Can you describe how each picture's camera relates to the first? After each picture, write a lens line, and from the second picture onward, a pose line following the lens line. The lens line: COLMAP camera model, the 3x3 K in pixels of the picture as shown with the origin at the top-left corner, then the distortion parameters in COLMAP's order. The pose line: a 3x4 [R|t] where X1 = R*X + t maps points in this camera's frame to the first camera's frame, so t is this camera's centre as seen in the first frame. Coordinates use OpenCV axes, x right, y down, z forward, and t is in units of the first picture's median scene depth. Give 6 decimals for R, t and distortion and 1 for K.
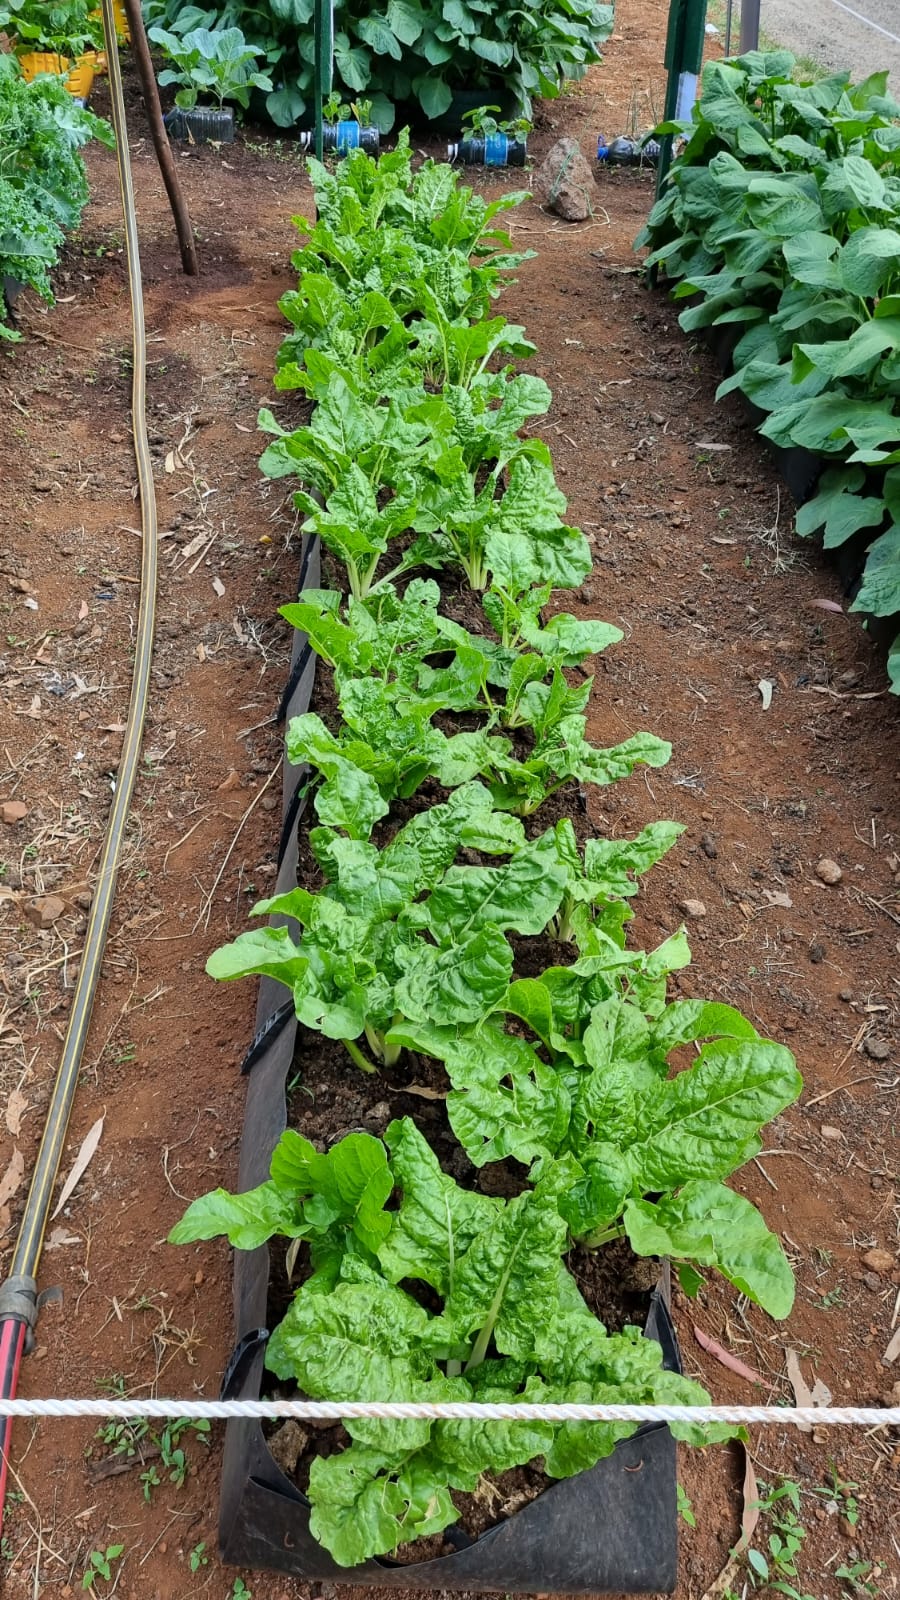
lens RADIAL K [[1207.8, 0, 450.0], [0, 1207.8, 800.0], [0, 0, 1]] dist [0.045949, -0.043793]
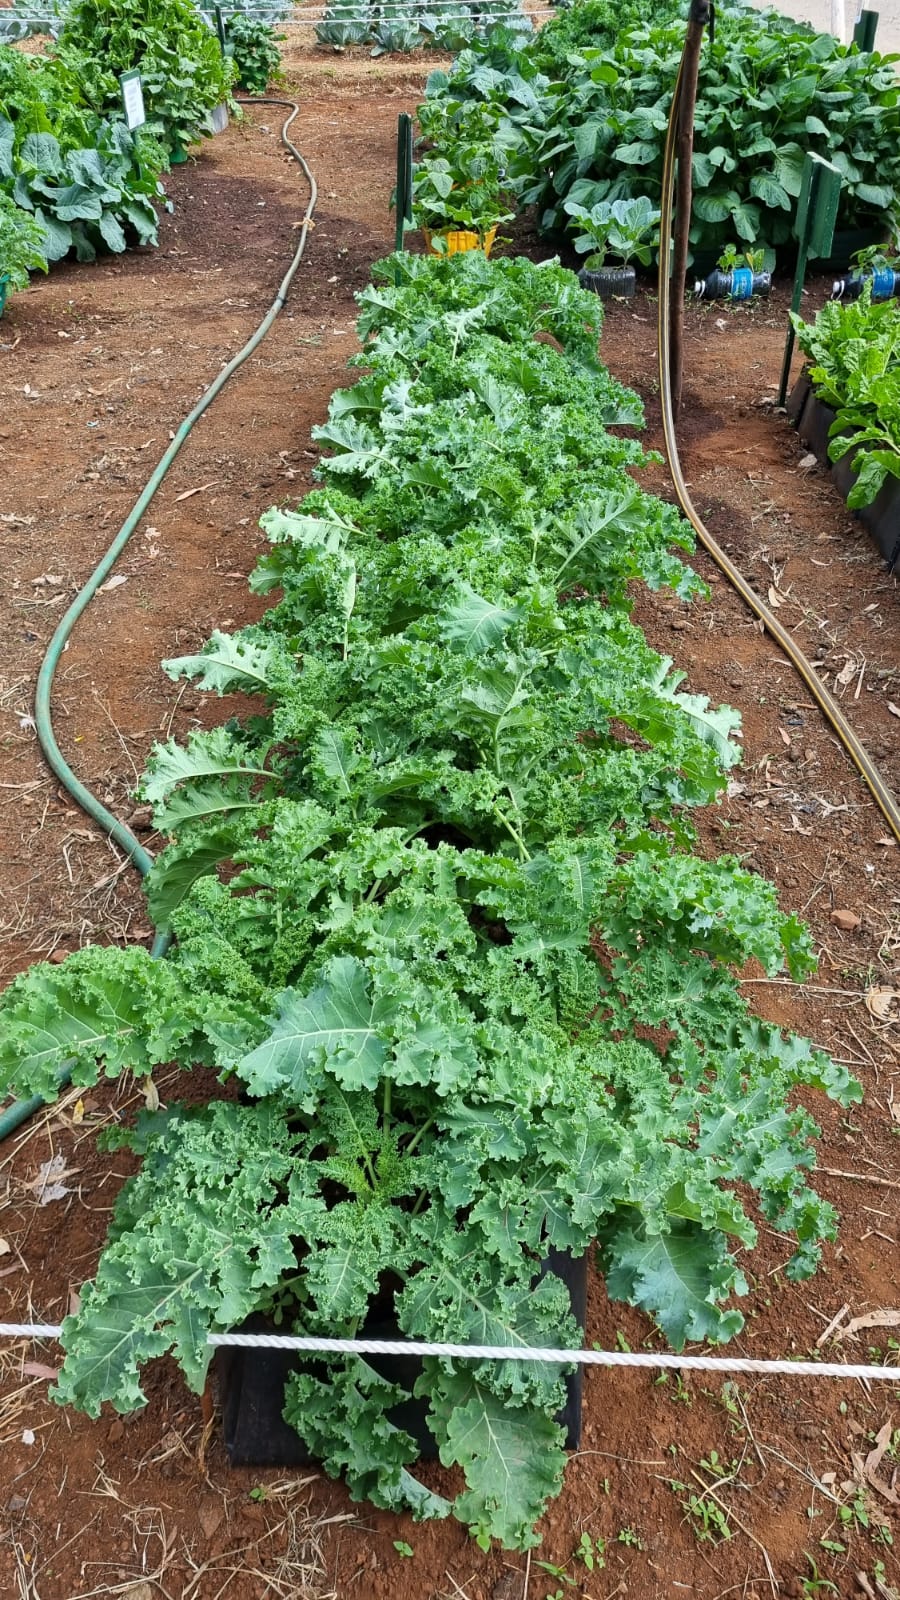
lens RADIAL K [[1207.8, 0, 450.0], [0, 1207.8, 800.0], [0, 0, 1]] dist [0.045949, -0.043793]
pose [[0.992869, -0.024555, -0.116653, -0.226924], [0.015707, 0.996971, -0.076172, -0.008060], [0.118170, 0.073797, 0.990247, -0.067109]]
